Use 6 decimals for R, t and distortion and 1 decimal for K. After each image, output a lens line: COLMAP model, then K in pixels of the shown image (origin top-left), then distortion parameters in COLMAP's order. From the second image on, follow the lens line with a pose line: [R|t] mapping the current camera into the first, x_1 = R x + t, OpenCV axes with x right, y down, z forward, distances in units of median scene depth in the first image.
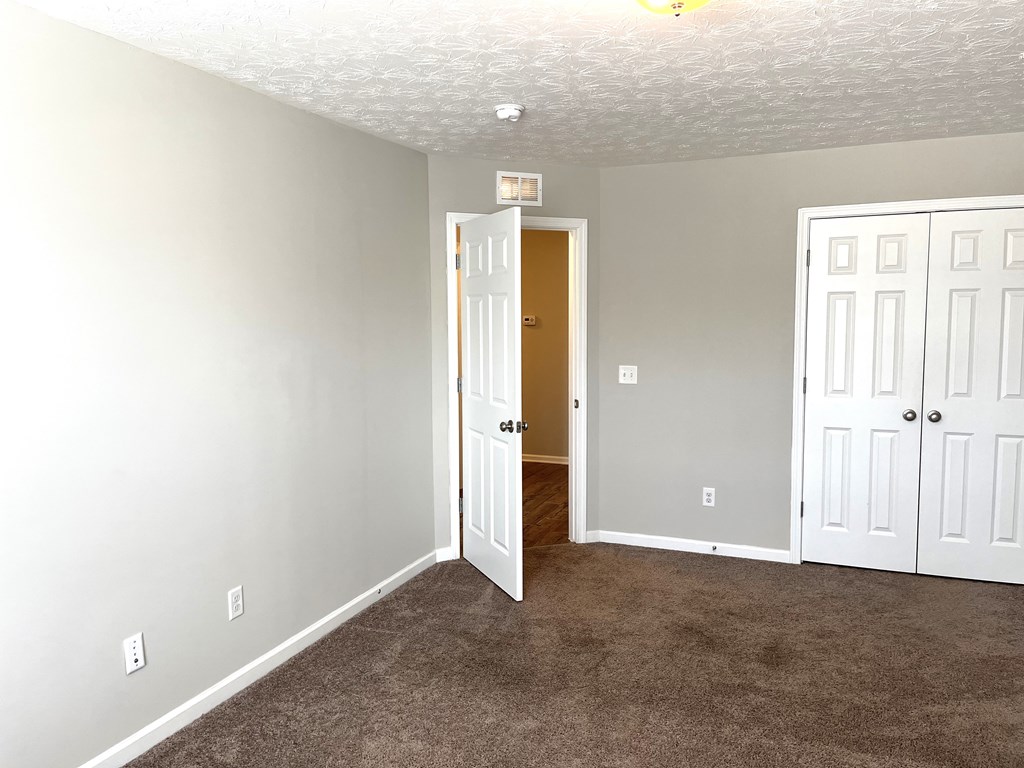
lens RADIAL K [[789.6, 0, 509.8], [0, 789.6, 378.2], [0, 0, 1]] dist [0.044340, -0.037104]
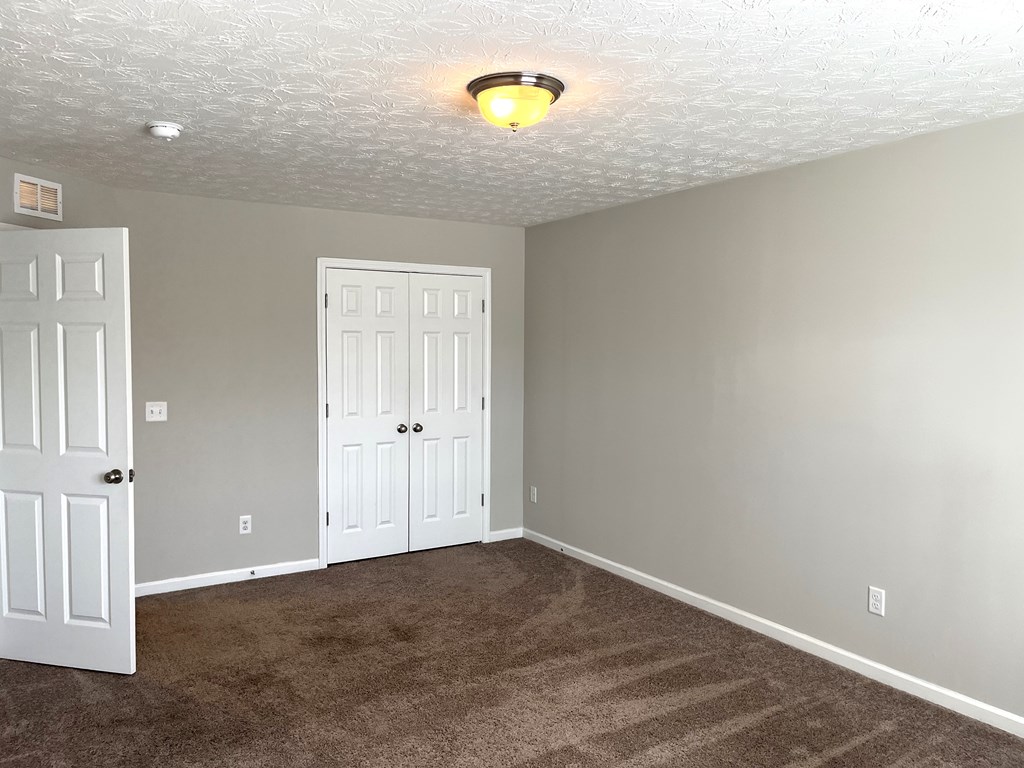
lens RADIAL K [[789.6, 0, 507.8], [0, 789.6, 383.3], [0, 0, 1]] dist [0.044340, -0.037104]
pose [[0.582531, -0.031652, 0.812192, -0.416444], [0.056801, 0.998384, -0.001832, -0.013872], [-0.810821, 0.047201, 0.583388, 0.118546]]
